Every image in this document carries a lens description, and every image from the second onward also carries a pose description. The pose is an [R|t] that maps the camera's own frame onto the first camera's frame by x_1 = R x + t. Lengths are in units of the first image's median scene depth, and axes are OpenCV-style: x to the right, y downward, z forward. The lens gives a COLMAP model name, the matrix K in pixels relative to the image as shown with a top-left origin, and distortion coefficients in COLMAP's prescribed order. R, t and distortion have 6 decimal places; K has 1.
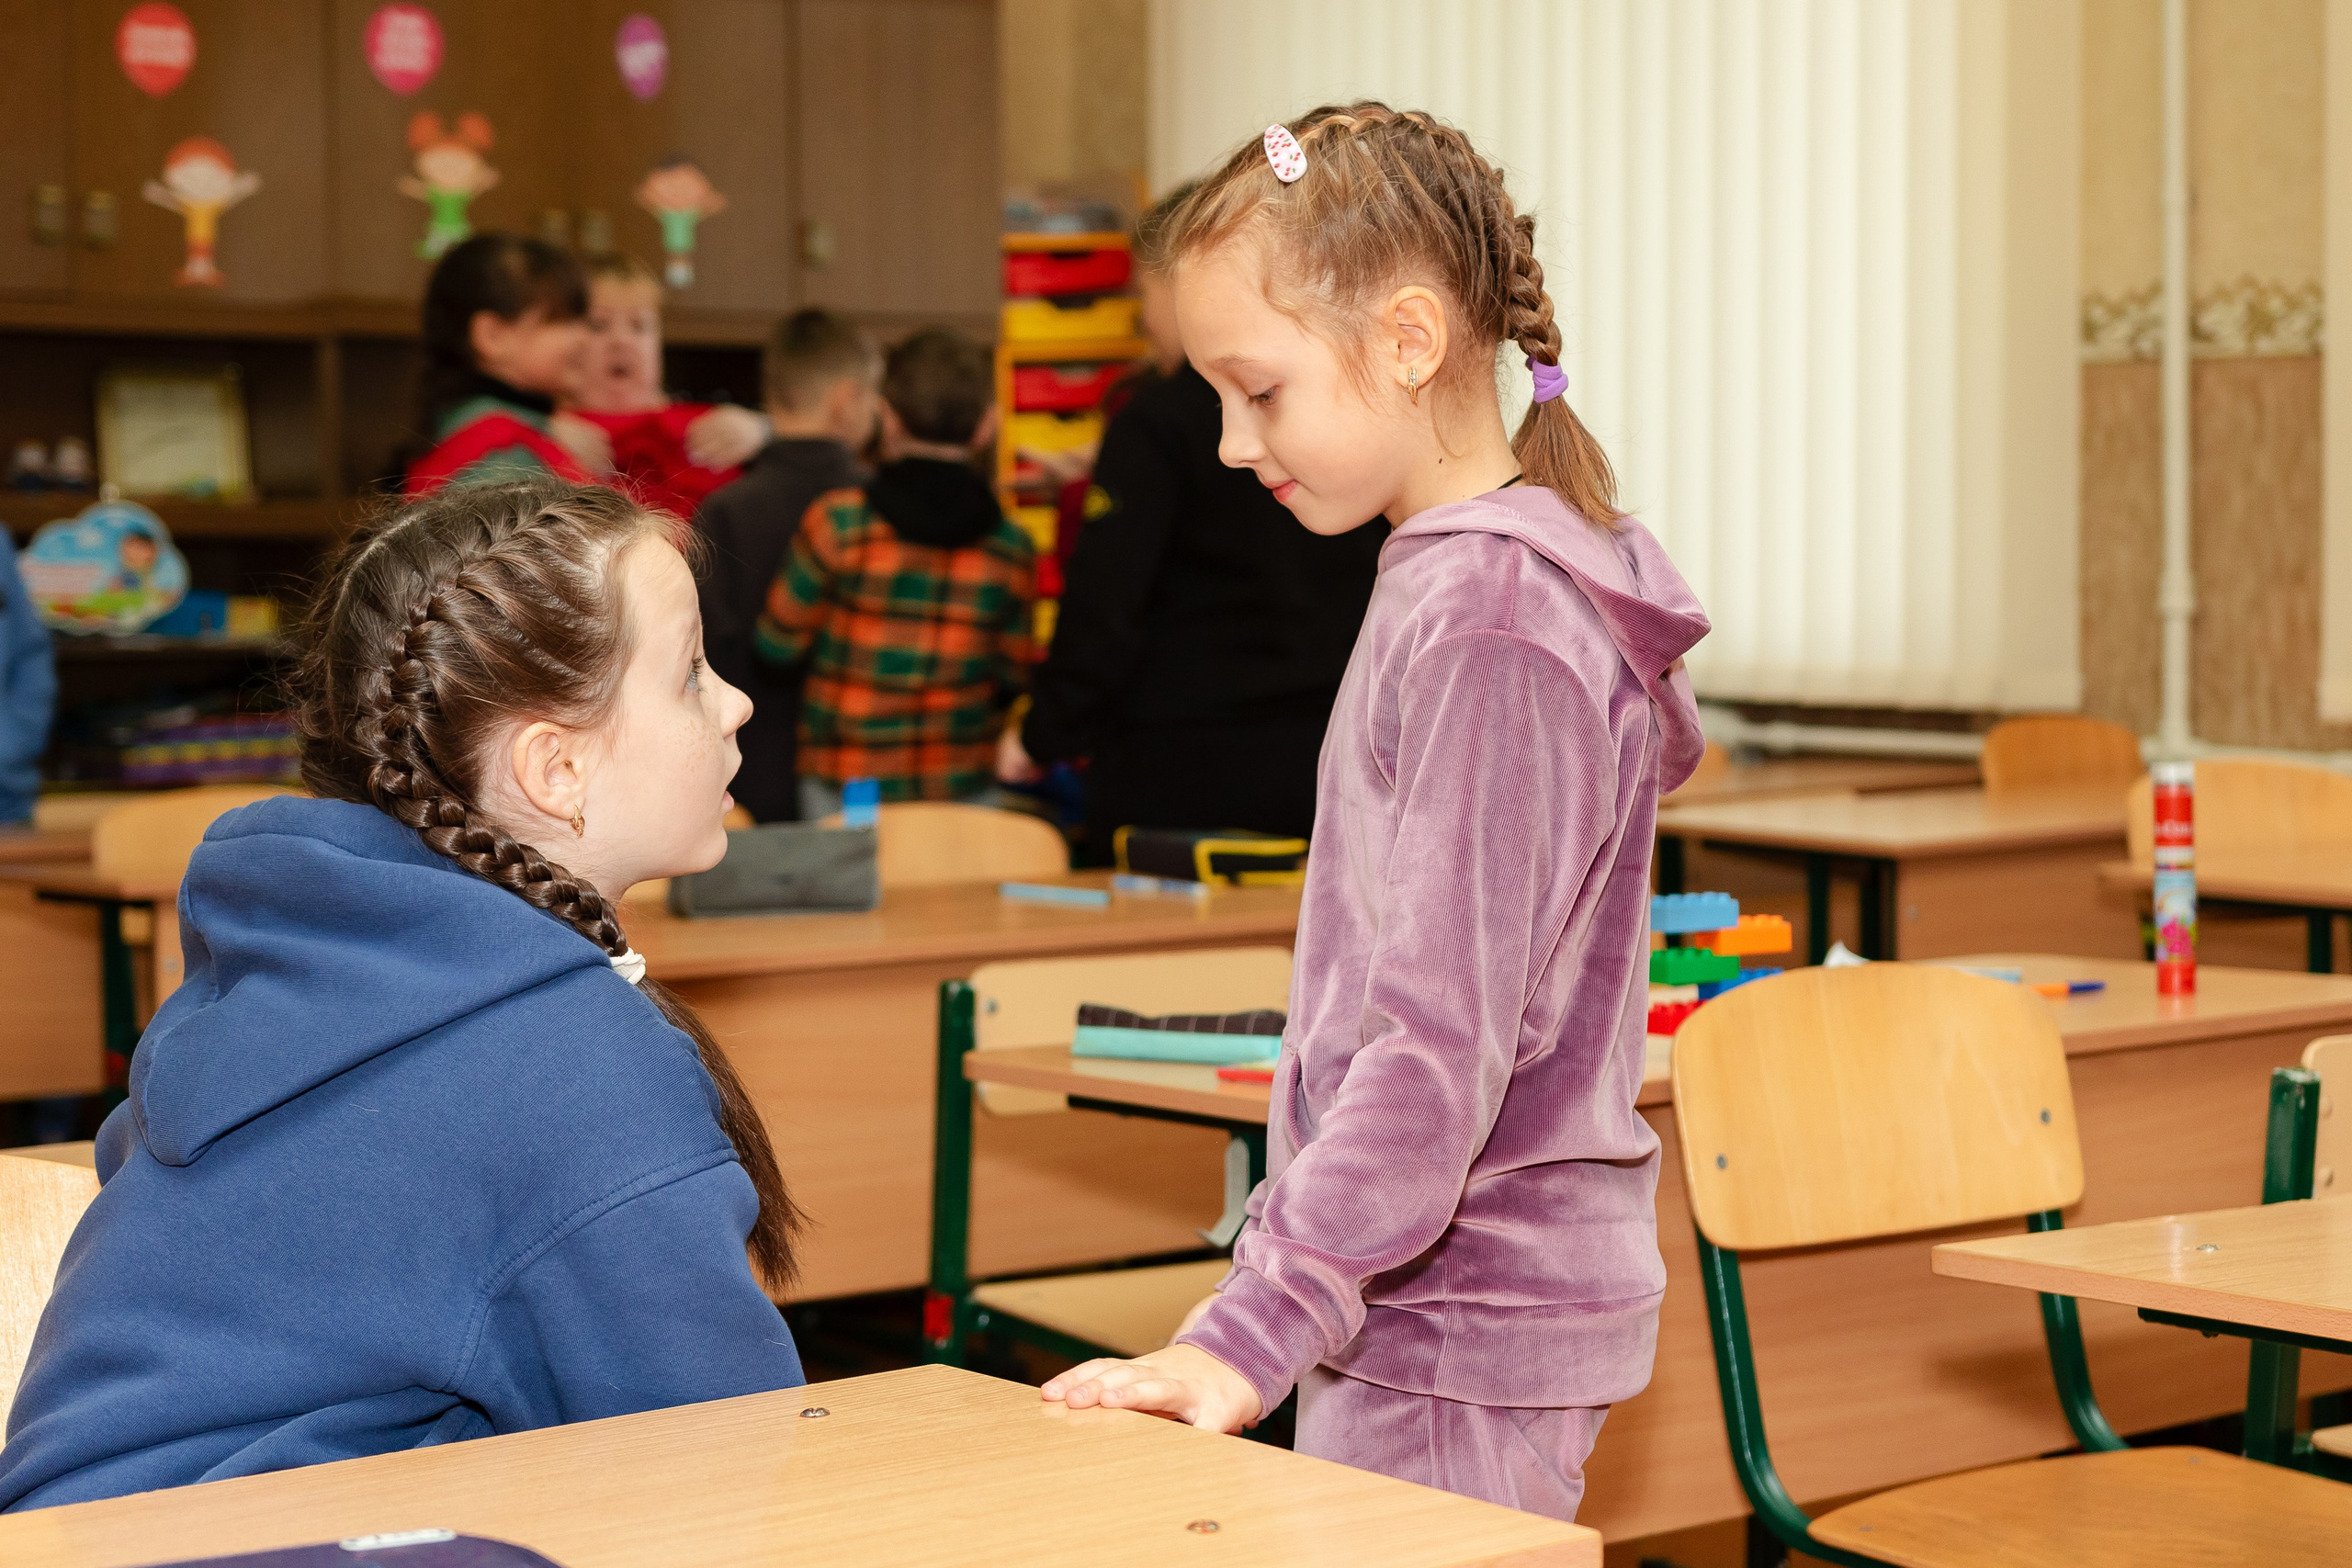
lens RADIAL K [[4283.3, 0, 1264.6], [0, 4283.3, 714.5], [0, 0, 1]] dist [0.008633, 0.000000]
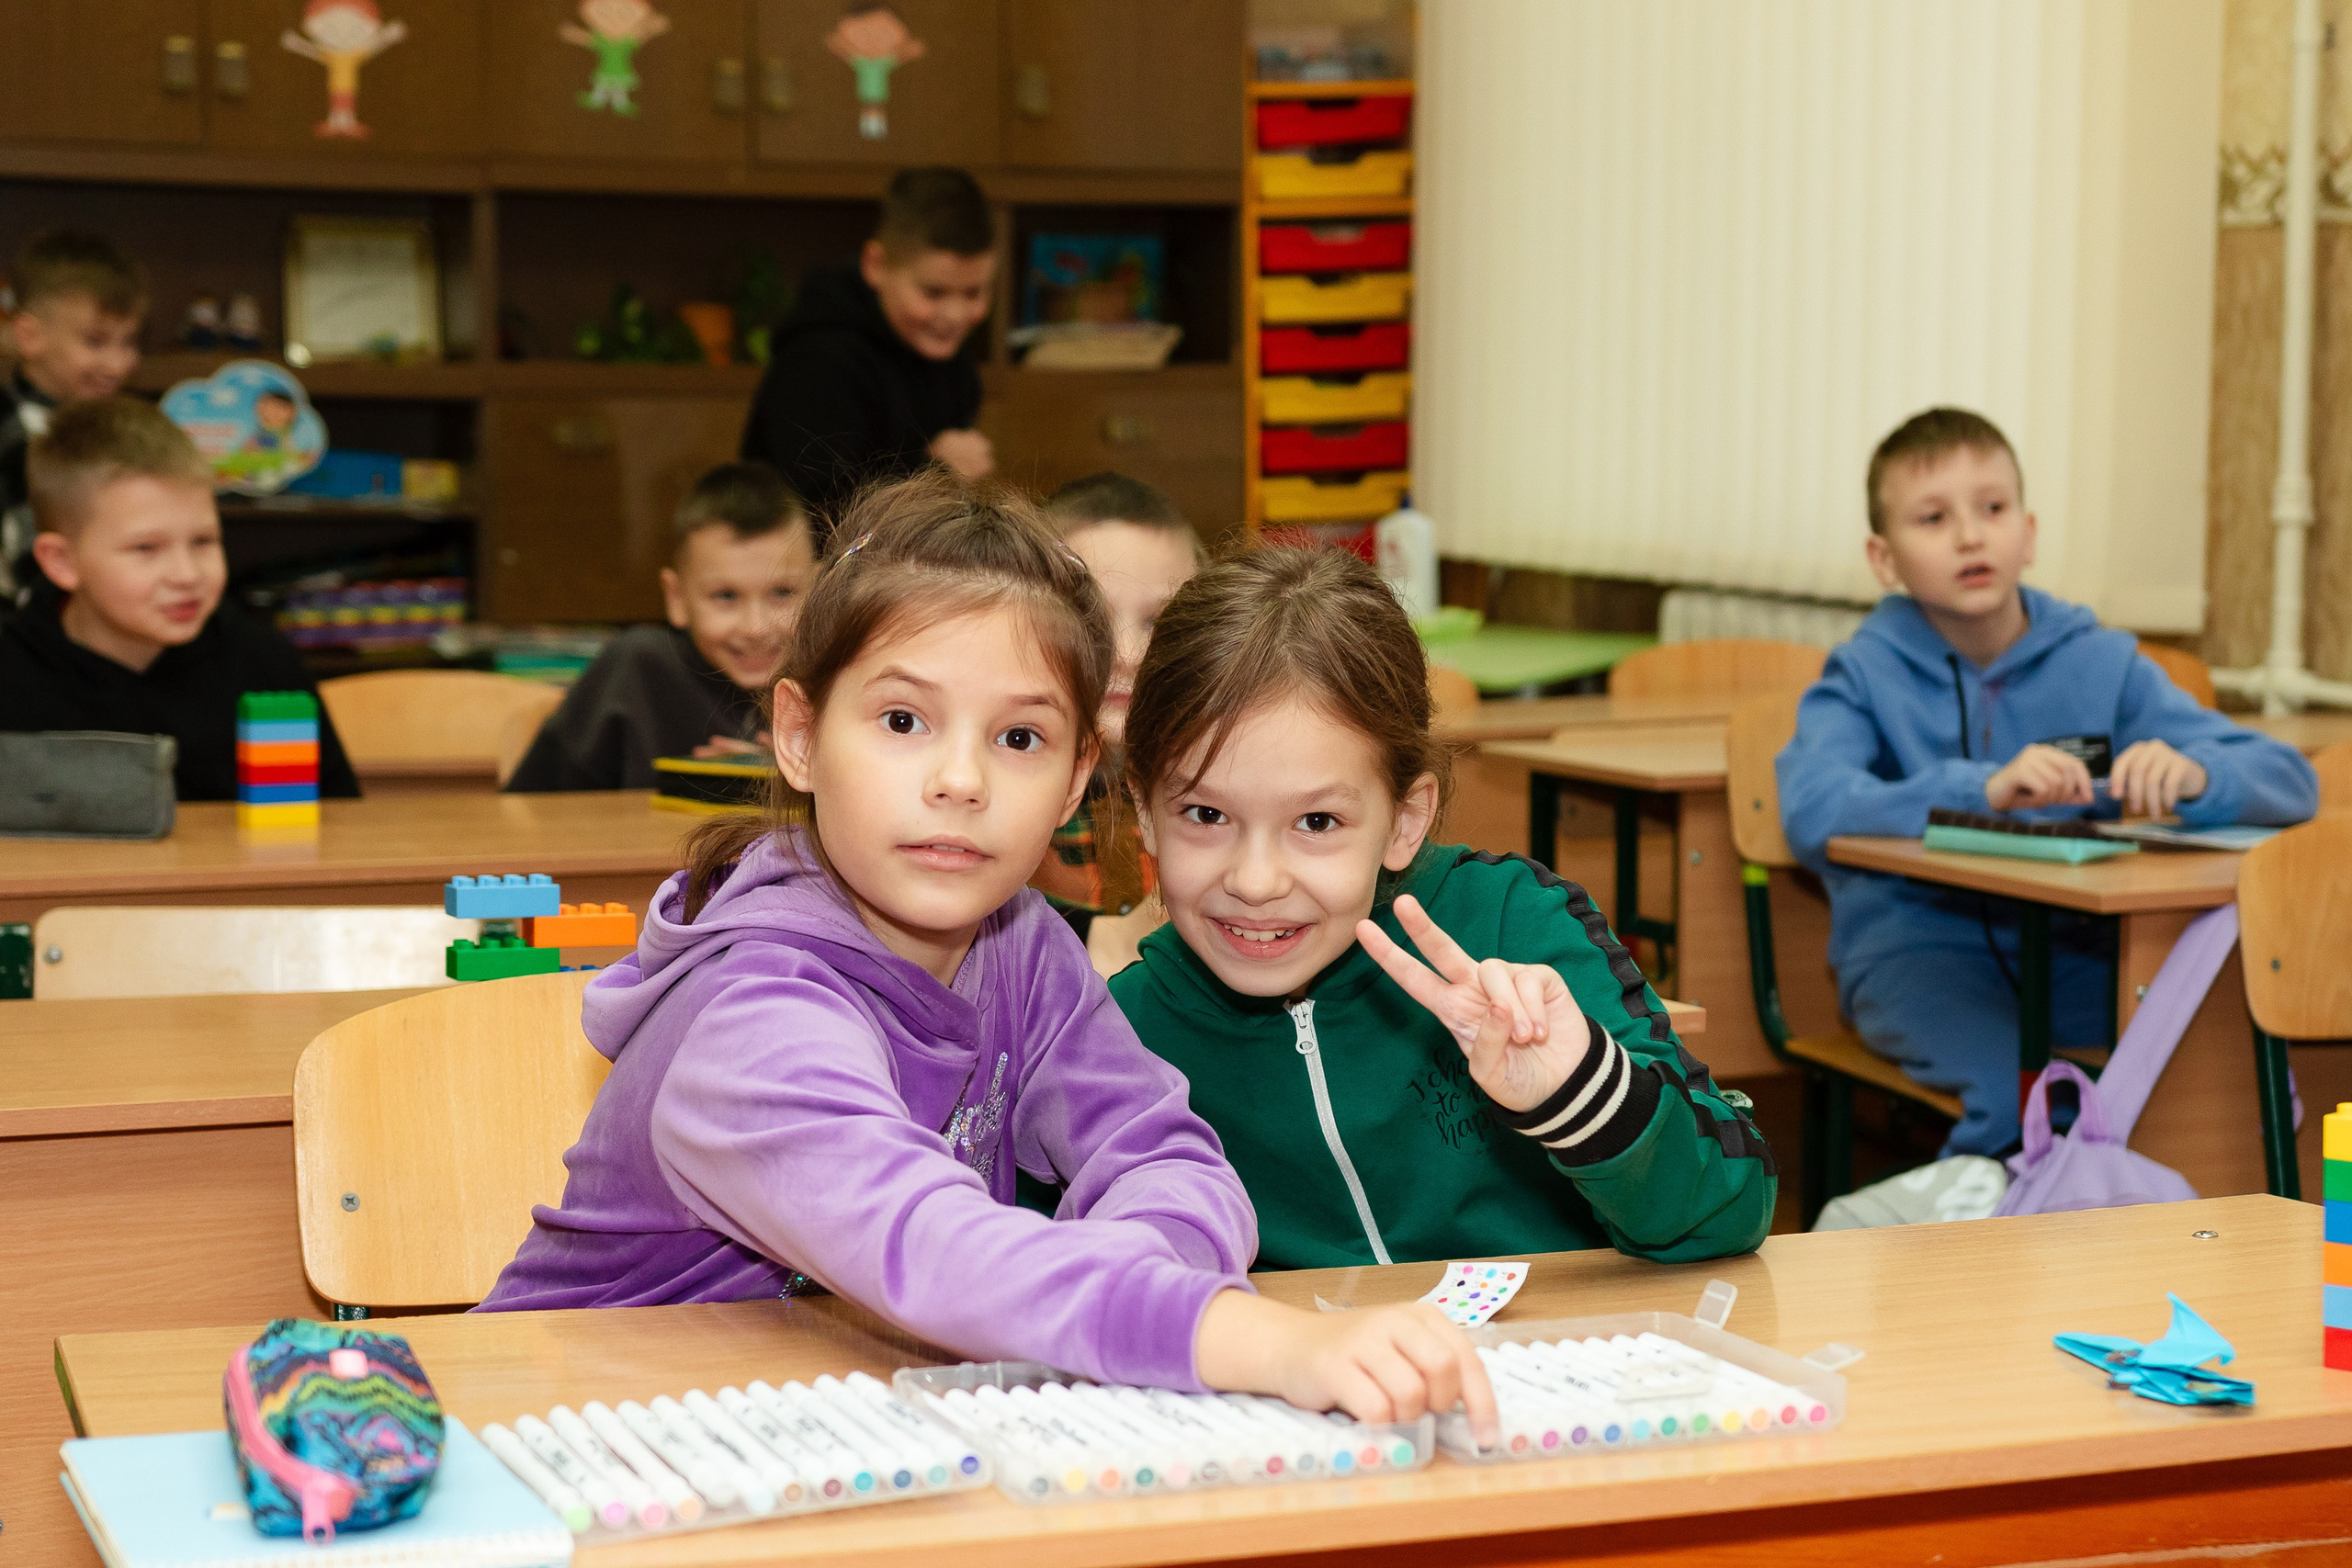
lens RADIAL K [[4283.3, 0, 1206.4], [0, 4283.3, 835.5], [0, 0, 1]] dist [0.008633, 0.000000]
pose [[0.966010, 0.041196, -0.255200, 0.197008], [-0.025074, 0.997497, 0.066112, -0.011060], [0.257285, -0.057466, 0.964625, 0.098480]]
